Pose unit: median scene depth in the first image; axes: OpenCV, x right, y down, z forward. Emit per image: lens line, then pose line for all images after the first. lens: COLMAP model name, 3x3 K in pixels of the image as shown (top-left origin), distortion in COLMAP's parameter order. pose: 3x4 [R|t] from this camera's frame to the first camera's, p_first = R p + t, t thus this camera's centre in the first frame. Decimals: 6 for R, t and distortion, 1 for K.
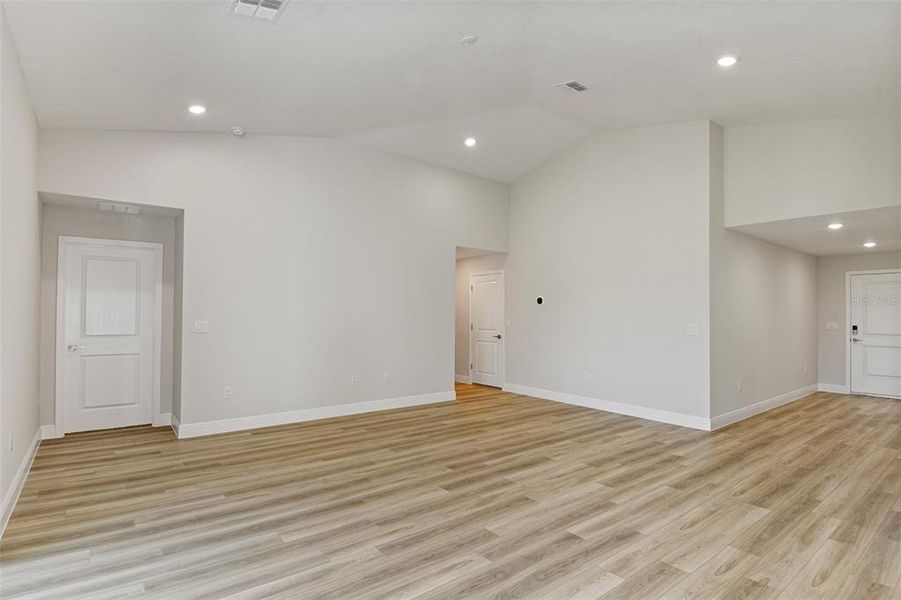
lens RADIAL K [[459.9, 0, 450.5], [0, 459.9, 300.0], [0, 0, 1]] dist [0.001329, -0.000279]
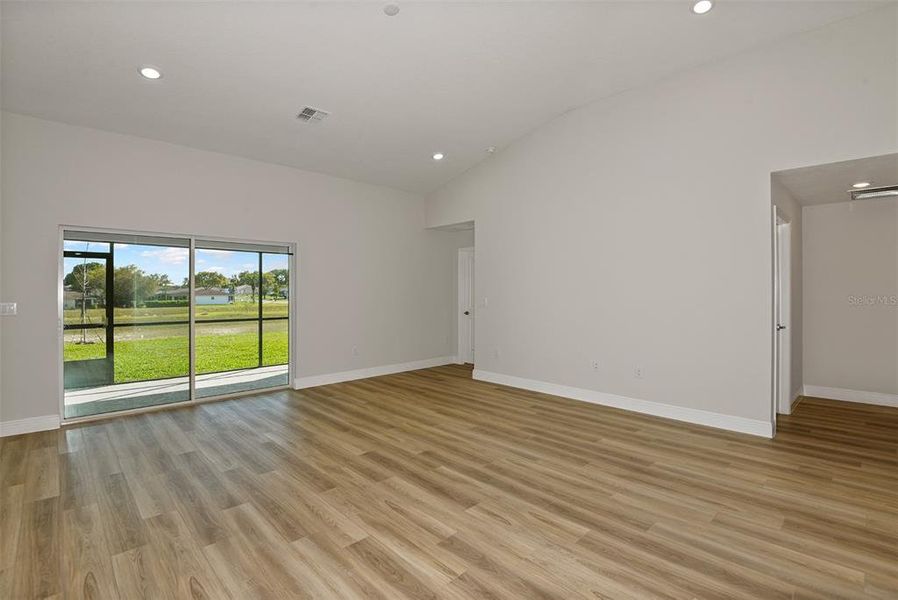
lens RADIAL K [[415.5, 0, 455.4], [0, 415.5, 296.0], [0, 0, 1]] dist [0.009343, -0.022431]
pose [[0.105464, -0.000814, -0.994423, 0.861388], [0.030805, 0.999522, 0.002448, 0.039289], [0.993946, -0.030891, 0.105439, 0.975824]]
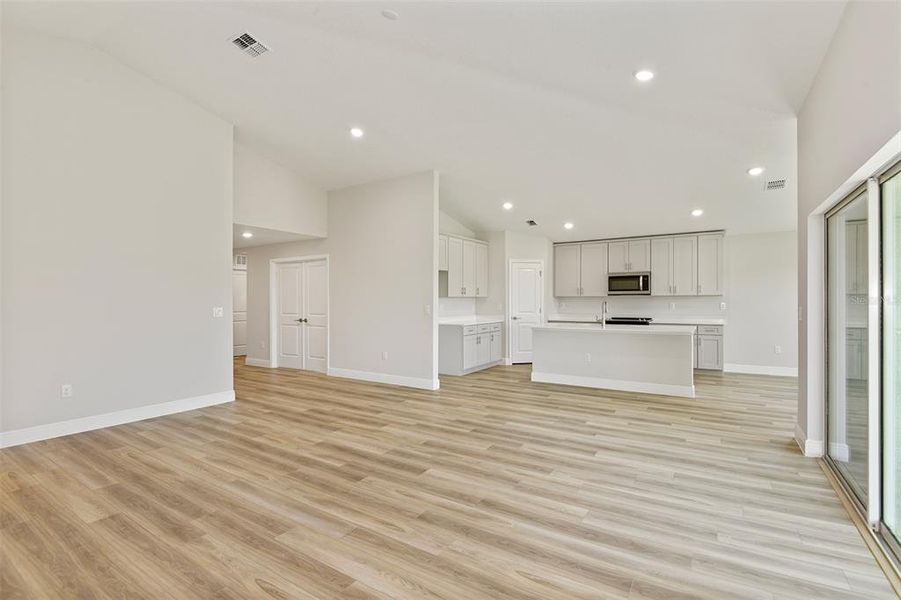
lens RADIAL K [[416.9, 0, 456.9], [0, 416.9, 295.9], [0, 0, 1]] dist [0.009343, -0.022431]
pose [[-0.339091, 0.000087, 0.940753, -0.787541], [-0.022682, 0.999709, -0.008269, 0.026199], [-0.940480, -0.024142, -0.338991, 1.094588]]
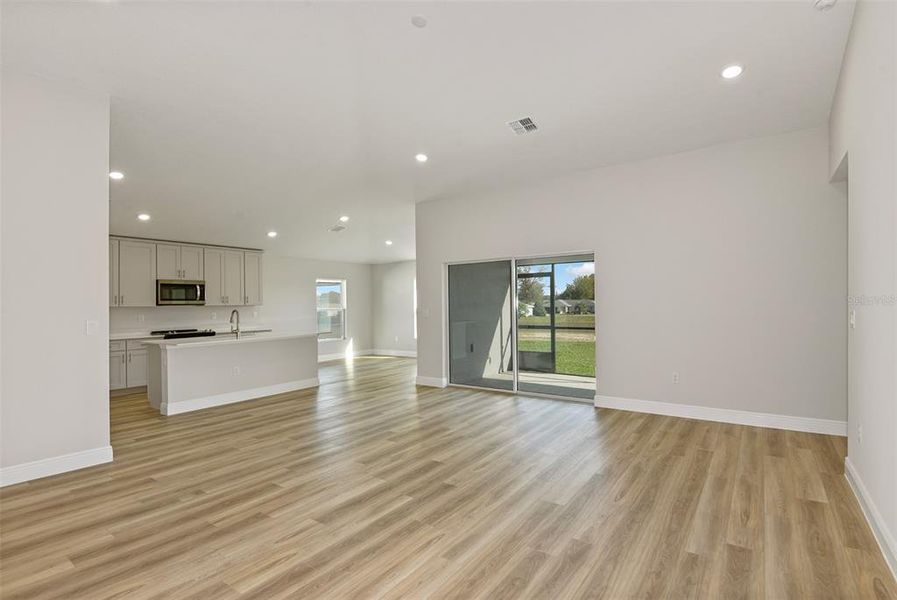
lens RADIAL K [[431.6, 0, 448.5], [0, 431.6, 300.0], [0, 0, 1]] dist [-0.012324, -0.000756]
pose [[-0.959671, 0.005266, -0.281077, 0.219932], [0.016606, 0.999141, -0.037977, 0.054524], [0.280635, -0.041113, -0.958934, 1.760379]]
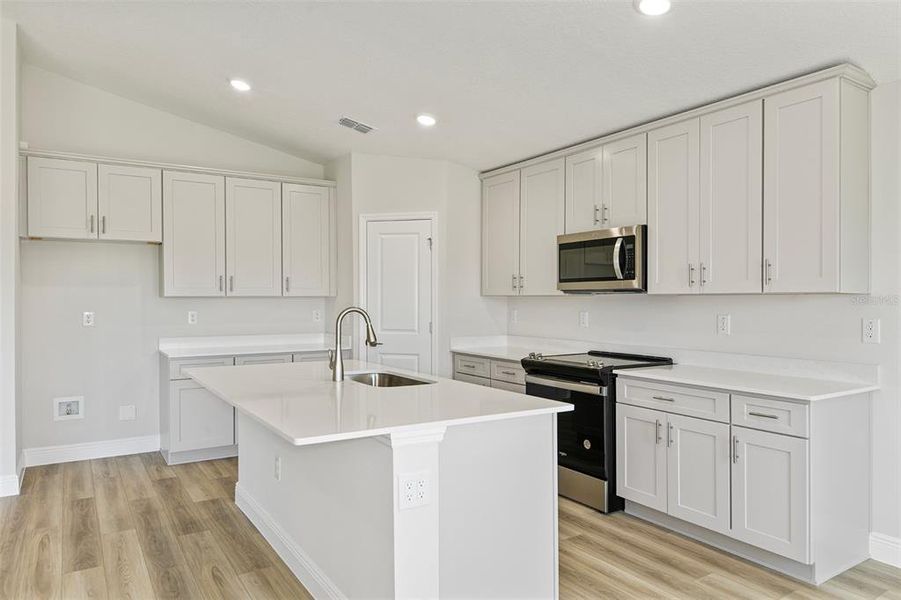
lens RADIAL K [[595.5, 0, 450.5], [0, 595.5, 300.0], [0, 0, 1]] dist [0.006137, -0.001100]
pose [[0.097752, -0.008913, 0.995171, -0.252096], [-0.025755, 0.999602, 0.011483, -0.005388], [-0.994877, -0.026753, 0.097484, -0.191993]]
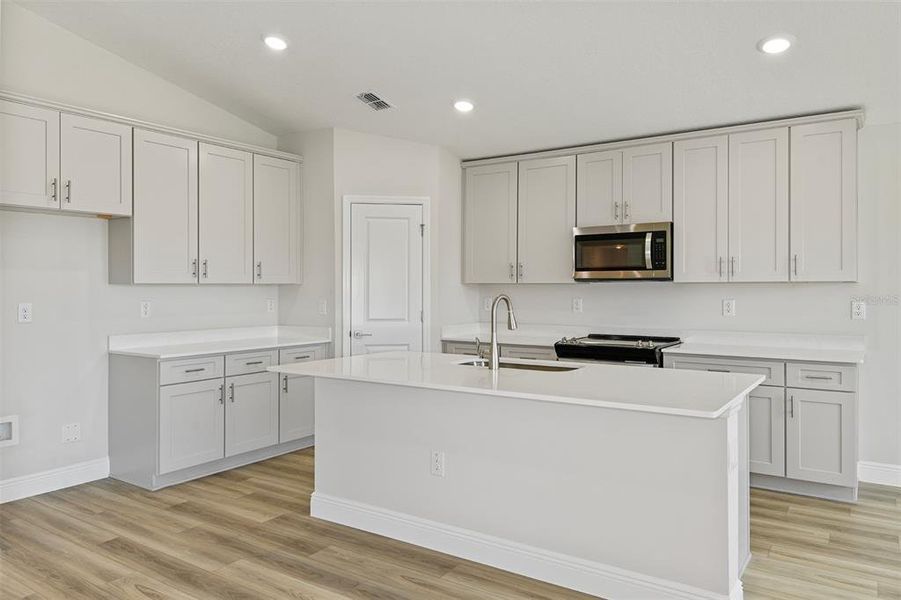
lens RADIAL K [[629.9, 0, 448.2], [0, 629.9, 285.4], [0, 0, 1]] dist [0.008536, 0.002831]
pose [[-0.309446, -0.004070, 0.950908, -0.249723], [-0.027094, 0.999623, -0.004539, 0.010262], [-0.950531, -0.027168, -0.309440, 0.345171]]
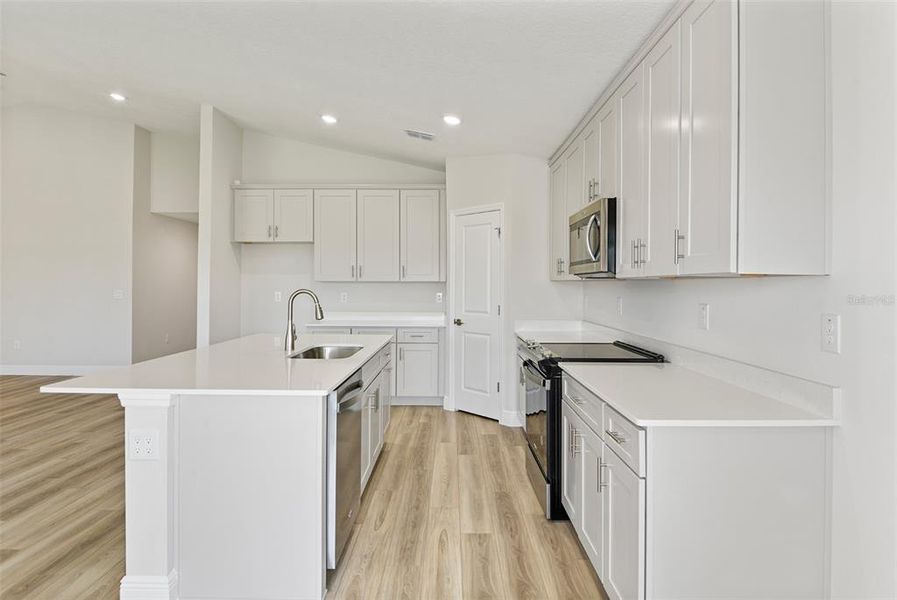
lens RADIAL K [[496.2, 0, 453.4], [0, 496.2, 281.9], [0, 0, 1]] dist [-0.000833, -0.000007]
pose [[0.615149, -0.000485, 0.788410, 0.052008], [-0.021105, 0.999631, 0.017082, -0.013923], [-0.788128, -0.027148, 0.614912, -0.661481]]
